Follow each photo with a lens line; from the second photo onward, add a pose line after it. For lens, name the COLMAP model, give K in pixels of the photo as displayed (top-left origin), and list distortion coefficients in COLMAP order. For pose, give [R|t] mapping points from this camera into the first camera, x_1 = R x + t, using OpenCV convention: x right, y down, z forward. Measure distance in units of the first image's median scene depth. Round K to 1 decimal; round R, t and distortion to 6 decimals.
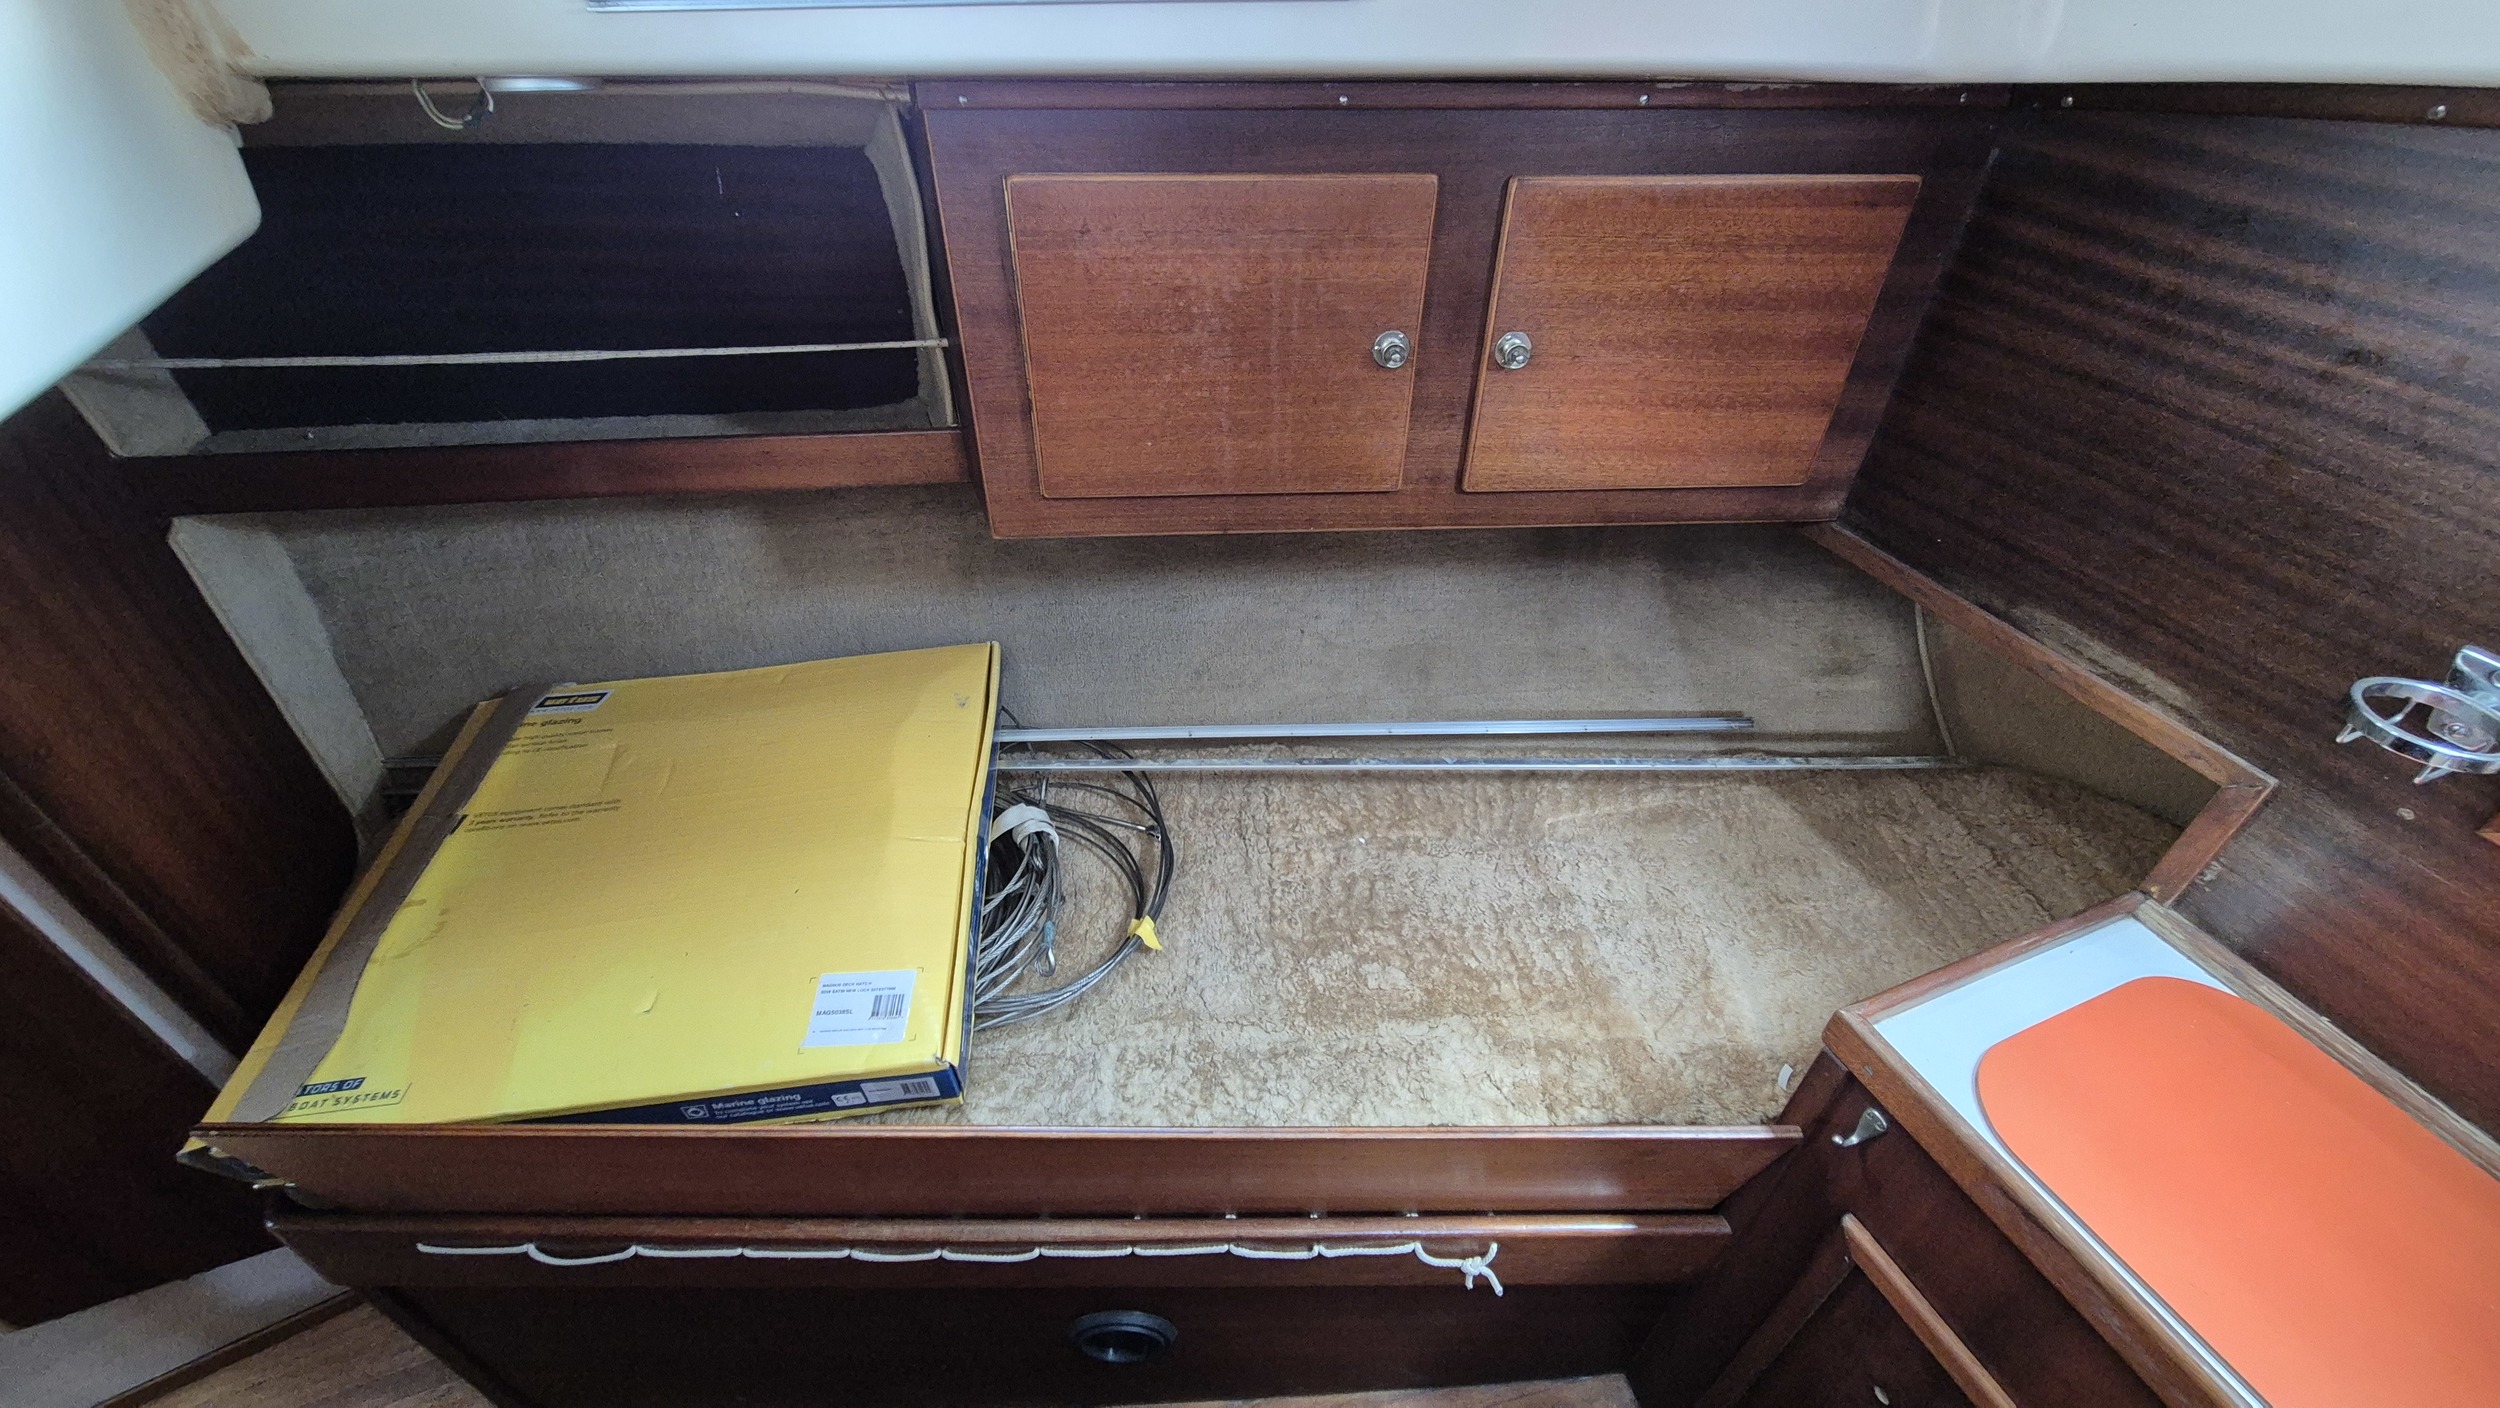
lens RADIAL K [[1028.5, 0, 1242.3], [0, 1028.5, 698.8], [0, 0, 1]] dist [0.003623, 0.000470]
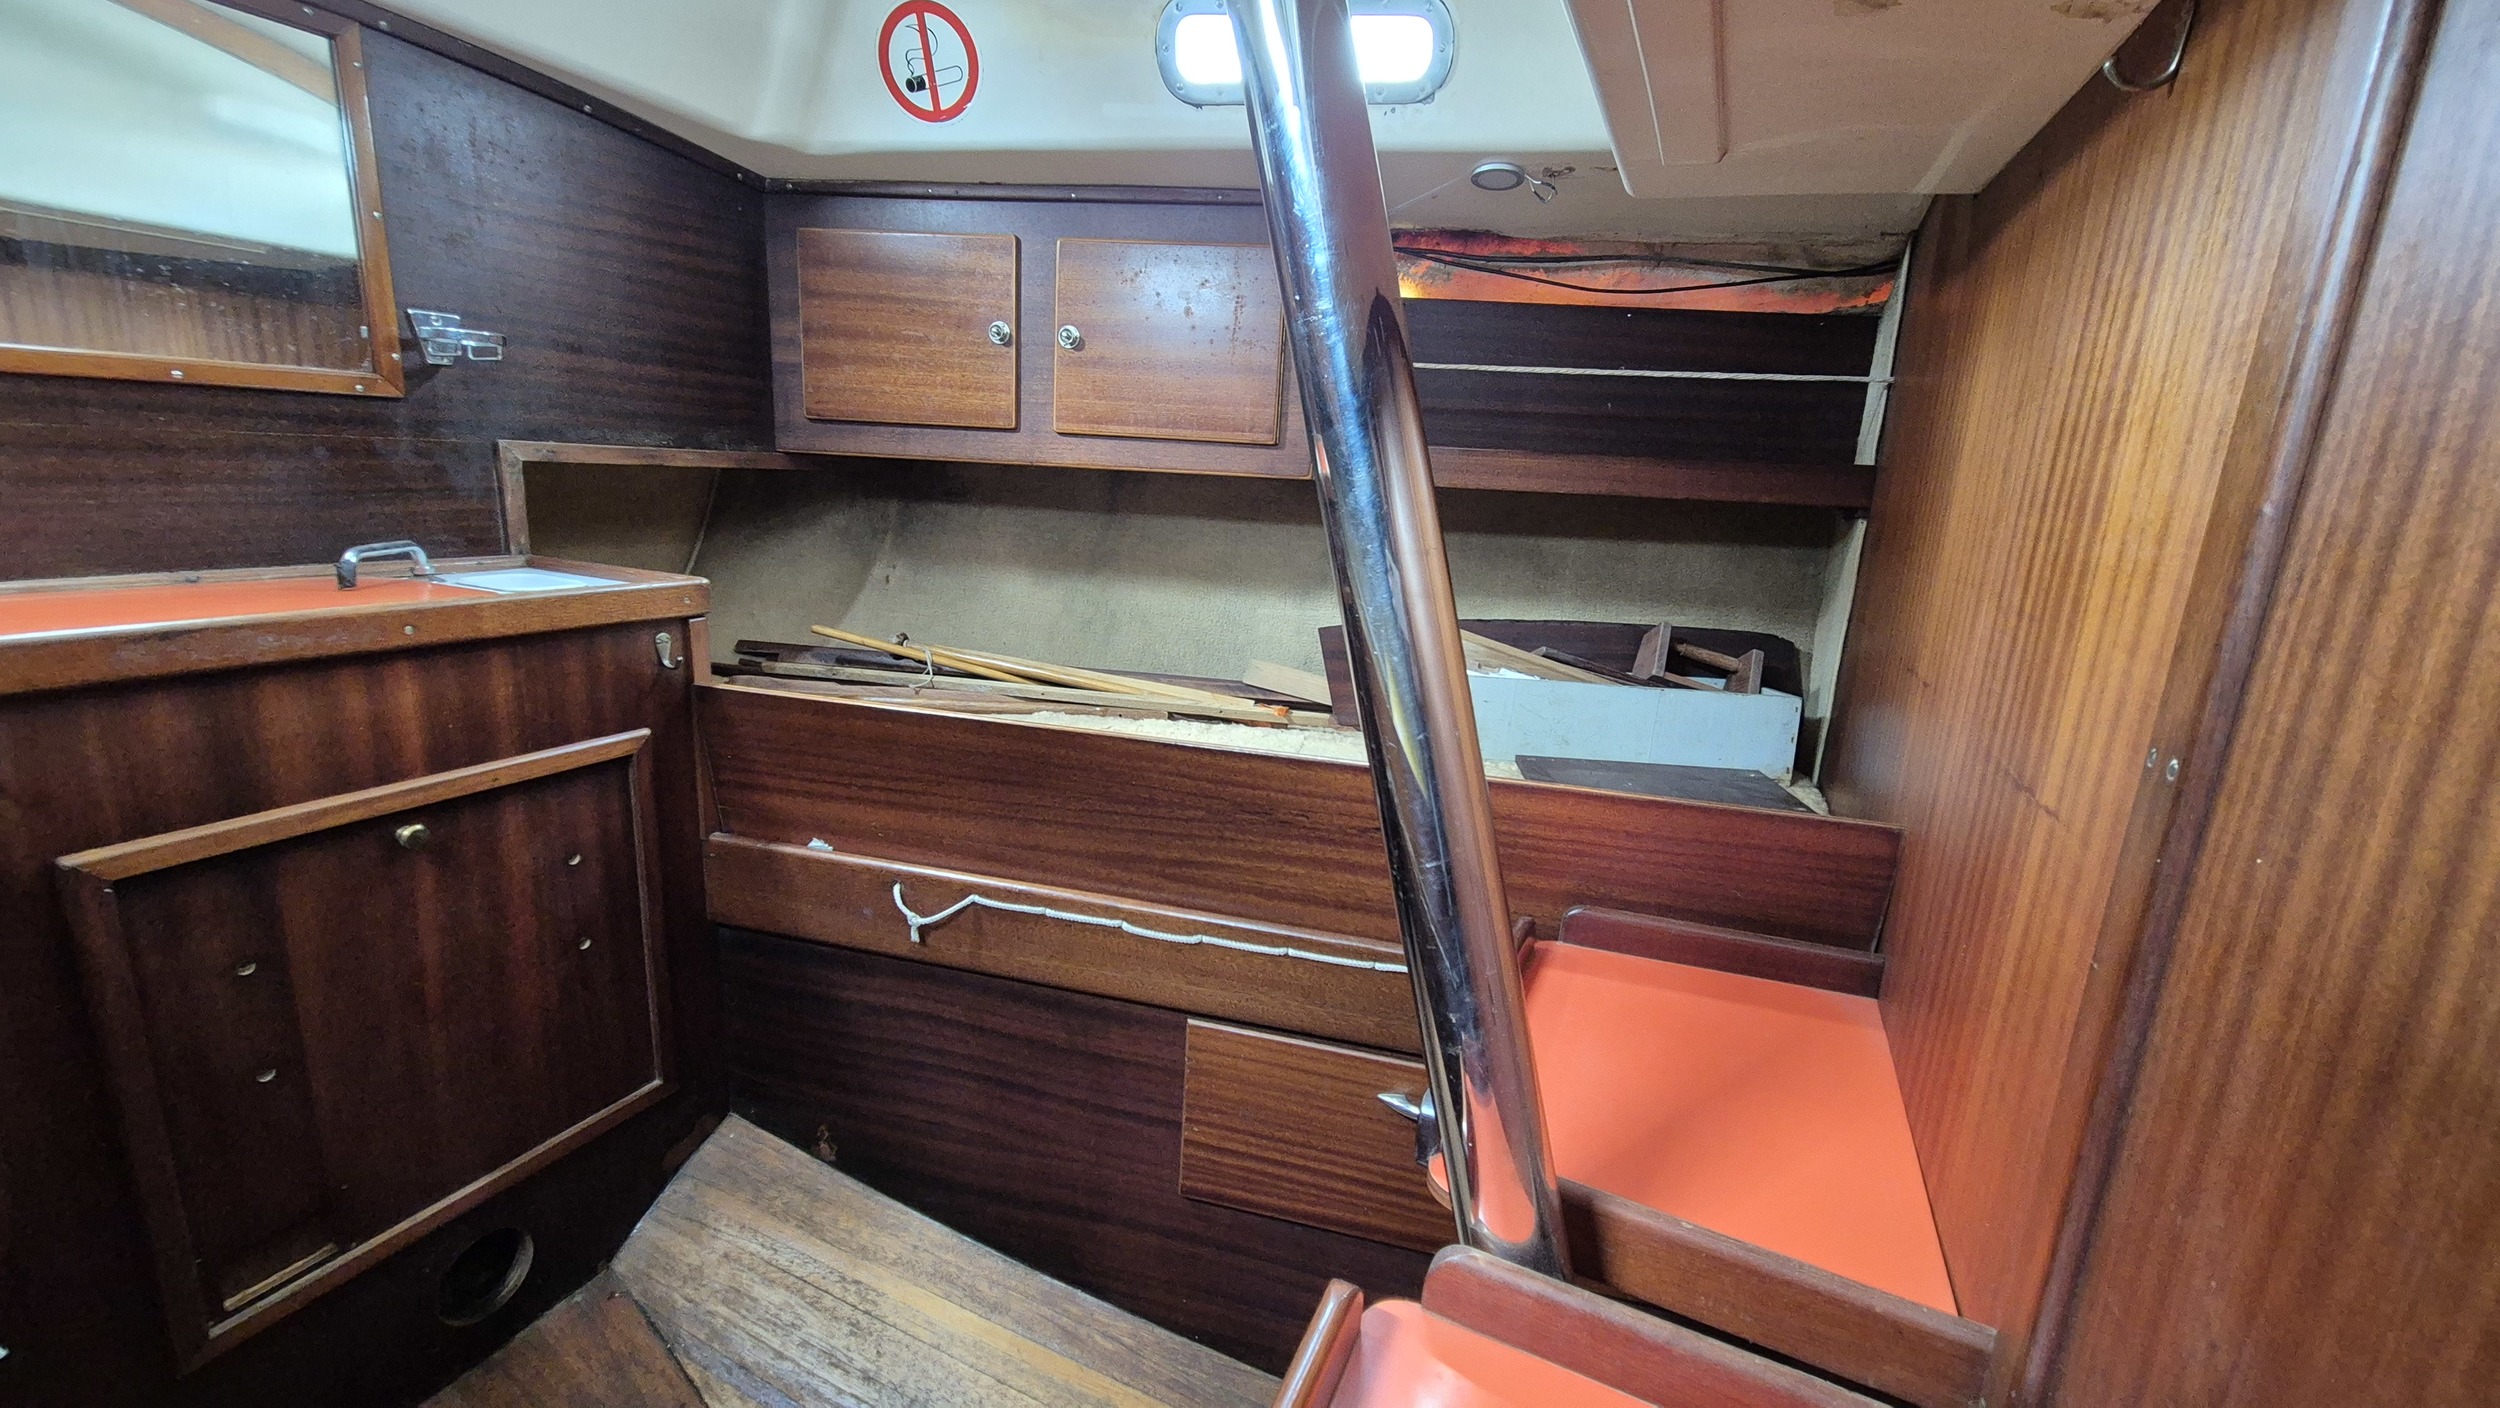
lens RADIAL K [[1028.5, 0, 1242.3], [0, 1028.5, 698.8], [0, 0, 1]] dist [0.003623, 0.000470]
pose [[-0.685954, -0.202524, 0.698893, -0.655653], [0.409981, 0.685944, 0.601162, 0.237058], [-0.601151, 0.698903, -0.387495, 0.527889]]
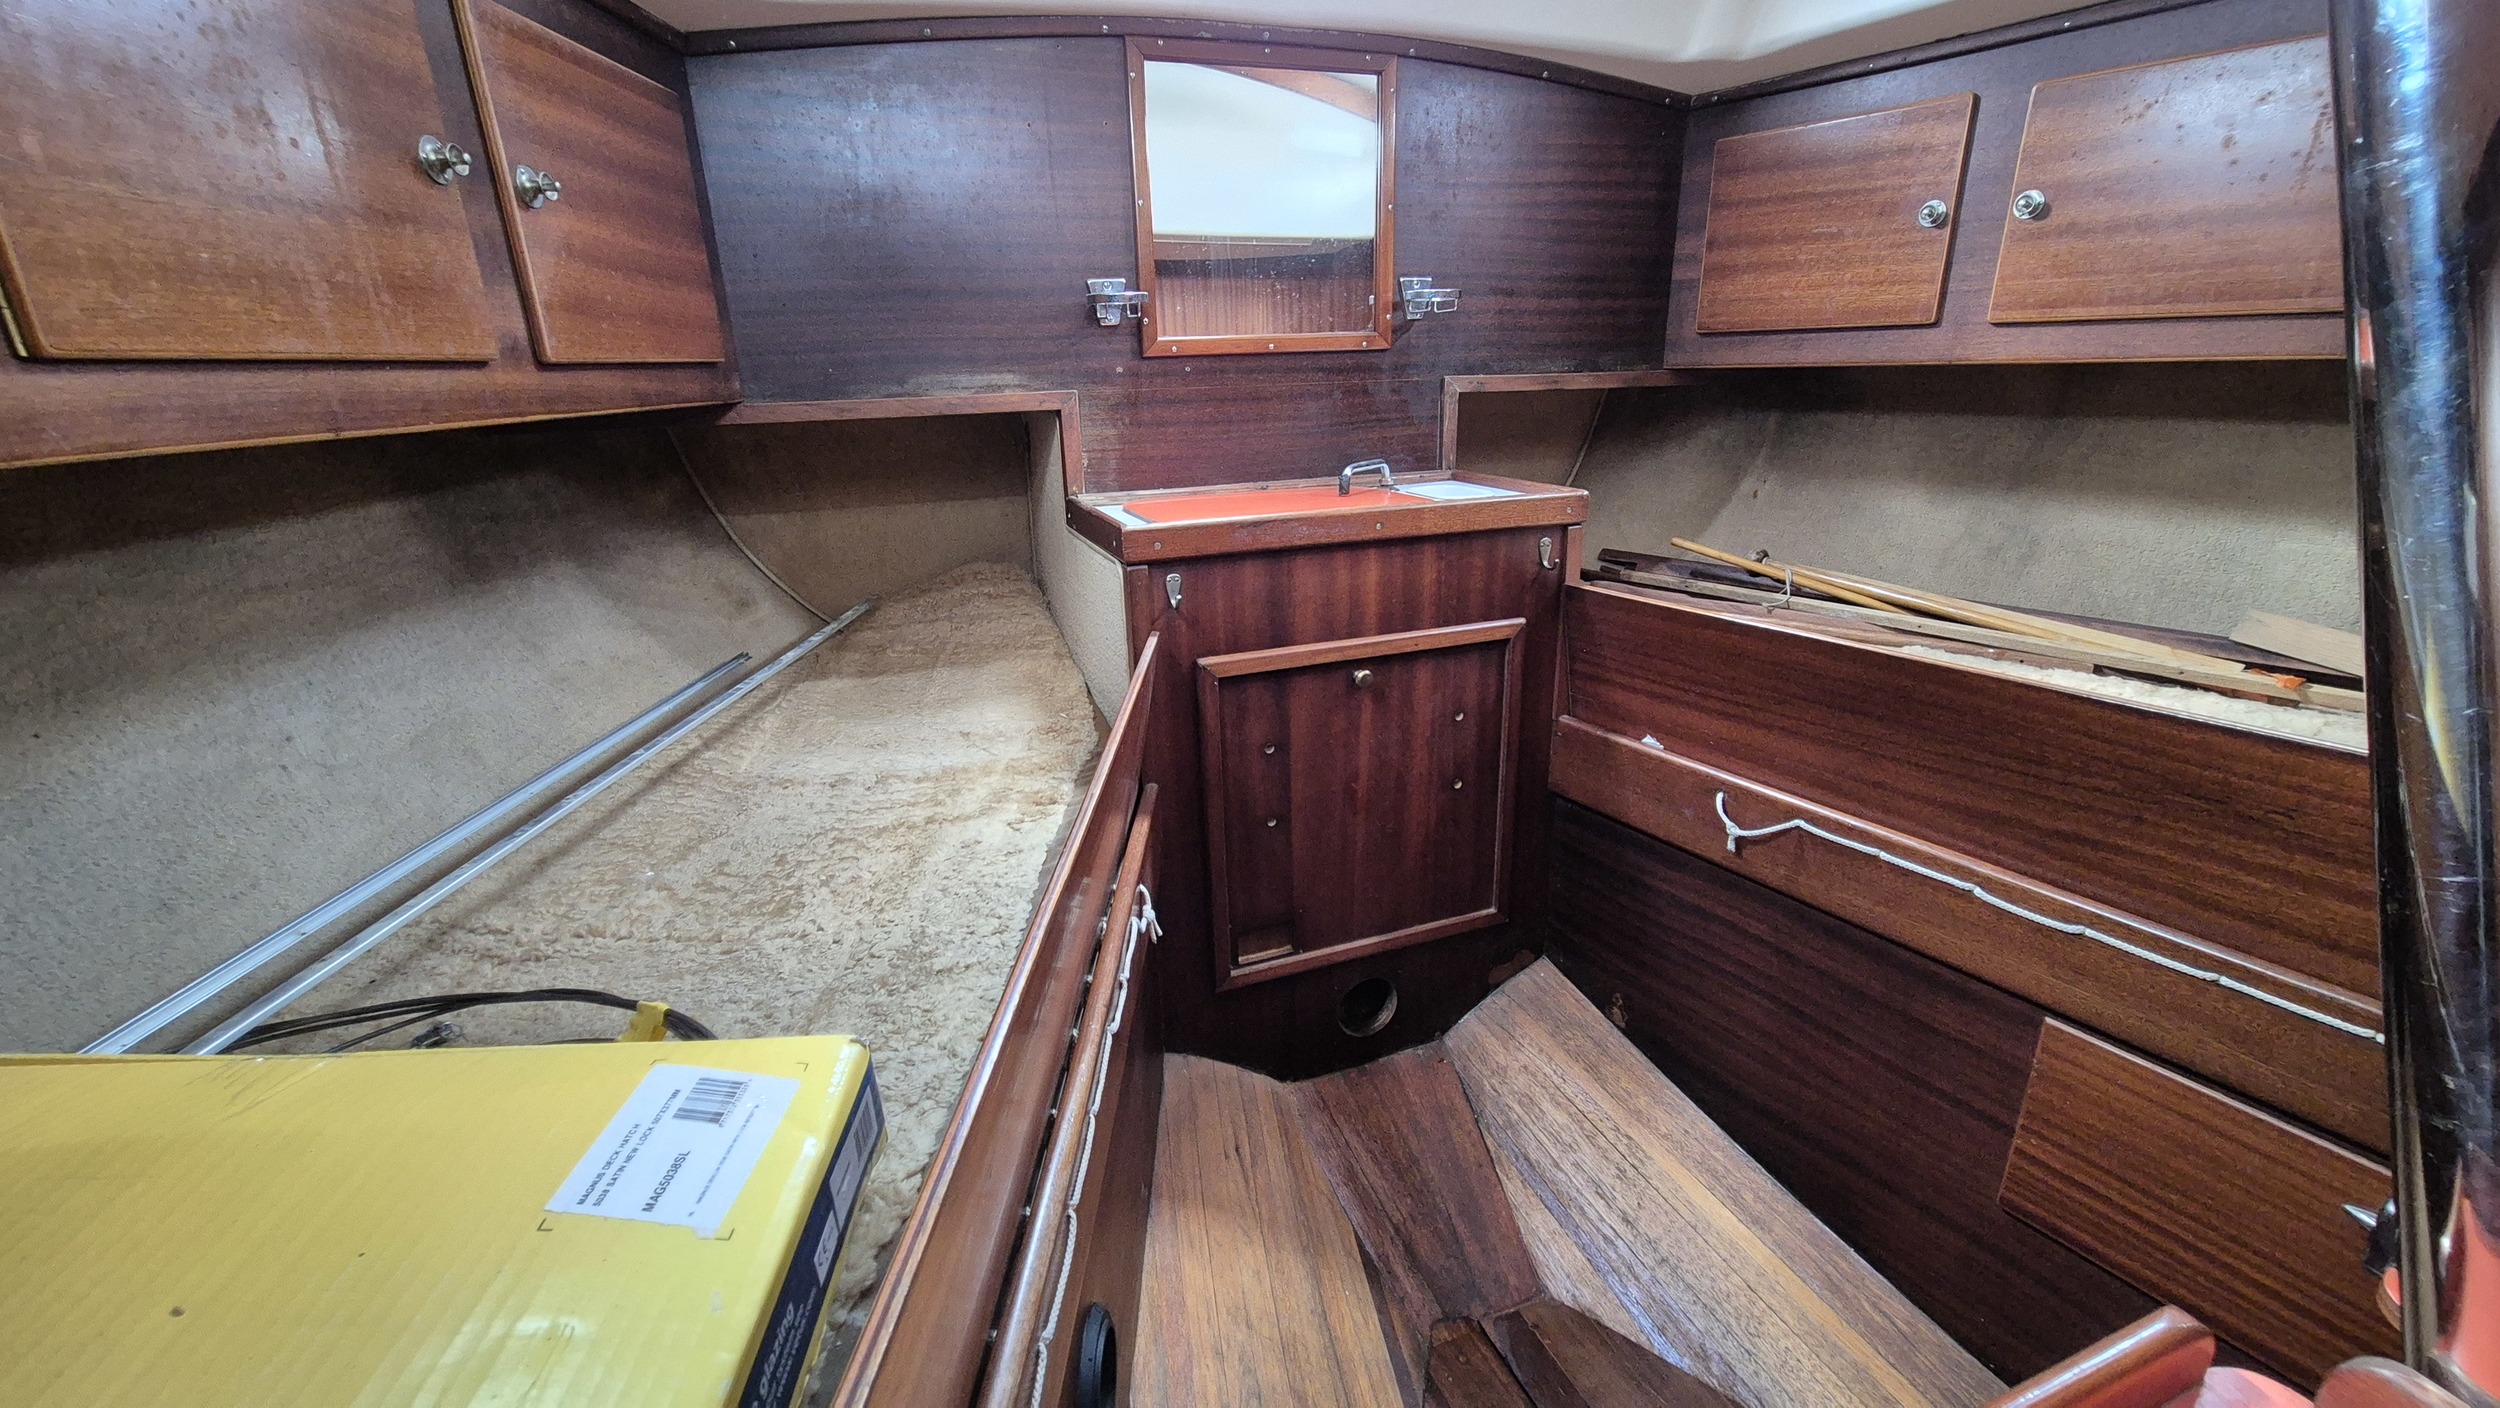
lens RADIAL K [[1030.3, 0, 1239.9], [0, 1030.3, 699.6], [0, 0, 1]] dist [-0.000005, 0.000410]
pose [[0.023601, -0.317578, 0.947938, -0.742308], [0.645615, 0.728805, 0.228089, 0.202161], [-0.763298, 0.606620, 0.222234, 0.555151]]
